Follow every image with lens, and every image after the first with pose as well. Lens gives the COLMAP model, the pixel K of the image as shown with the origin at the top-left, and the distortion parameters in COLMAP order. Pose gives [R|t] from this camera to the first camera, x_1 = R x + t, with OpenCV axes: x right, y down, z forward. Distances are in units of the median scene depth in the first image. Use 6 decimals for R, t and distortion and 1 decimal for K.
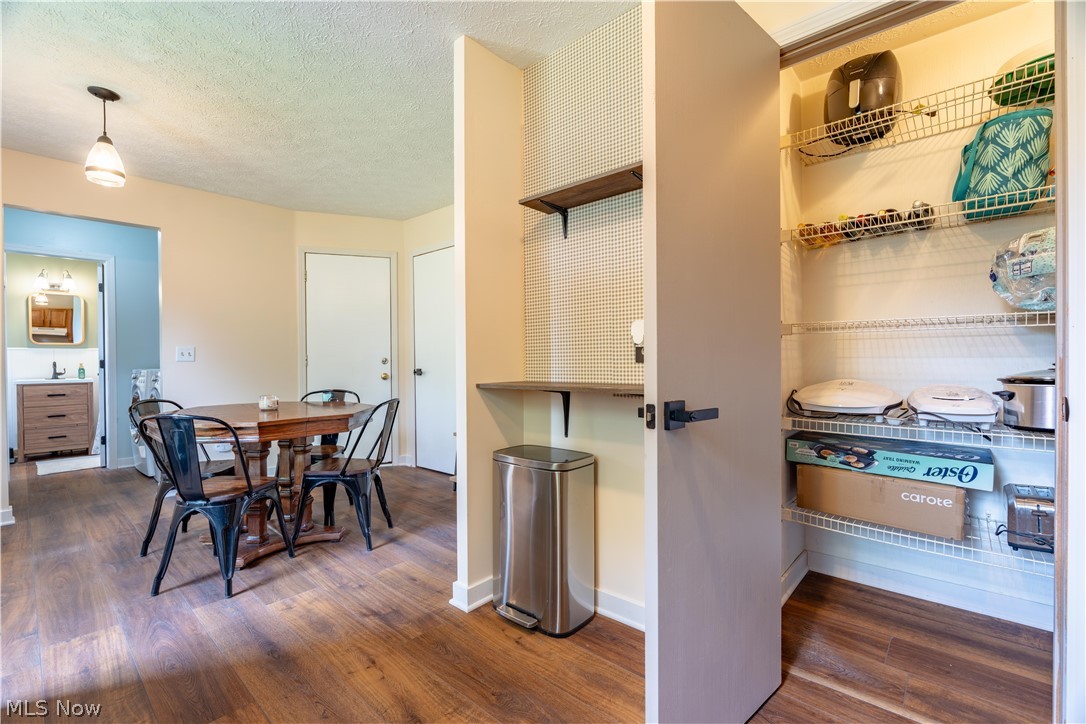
lens RADIAL K [[489.2, 0, 537.7], [0, 489.2, 363.6], [0, 0, 1]] dist [-0.005237, 0.000732]
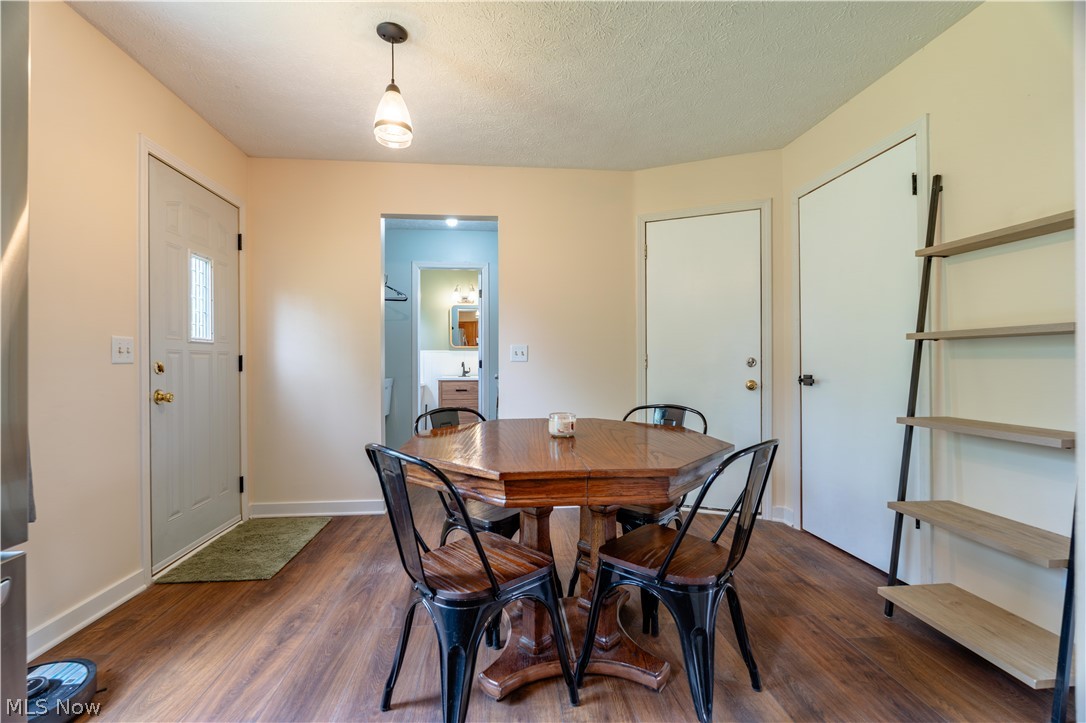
lens RADIAL K [[489.2, 0, 537.7], [0, 489.2, 363.1], [0, 0, 1]] dist [-0.005237, 0.000732]
pose [[0.751321, 0.005259, -0.659916, -0.100033], [-0.008836, 0.999959, -0.002090, -0.000138], [0.659878, 0.007402, 0.751336, 0.335384]]
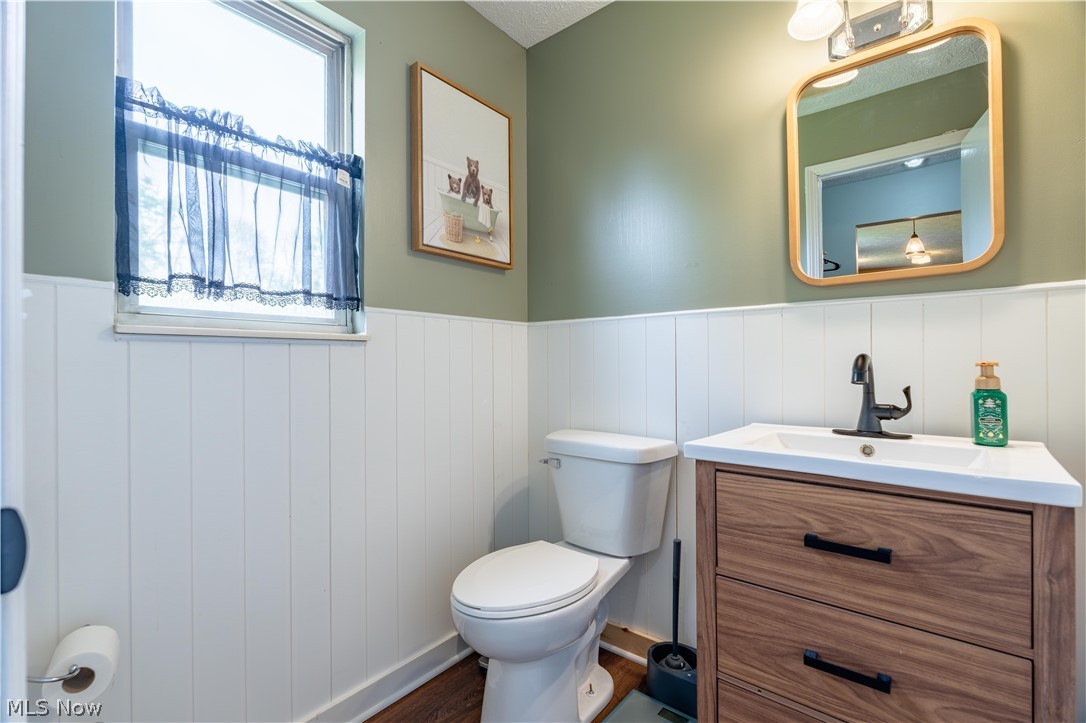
lens RADIAL K [[489.2, 0, 537.7], [0, 489.2, 363.1], [0, 0, 1]] dist [-0.005237, 0.000732]
pose [[0.077710, 0.004810, -0.996964, -1.193991], [0.000518, 0.999988, 0.004865, -0.002487], [0.996976, -0.000894, 0.077706, 1.271071]]
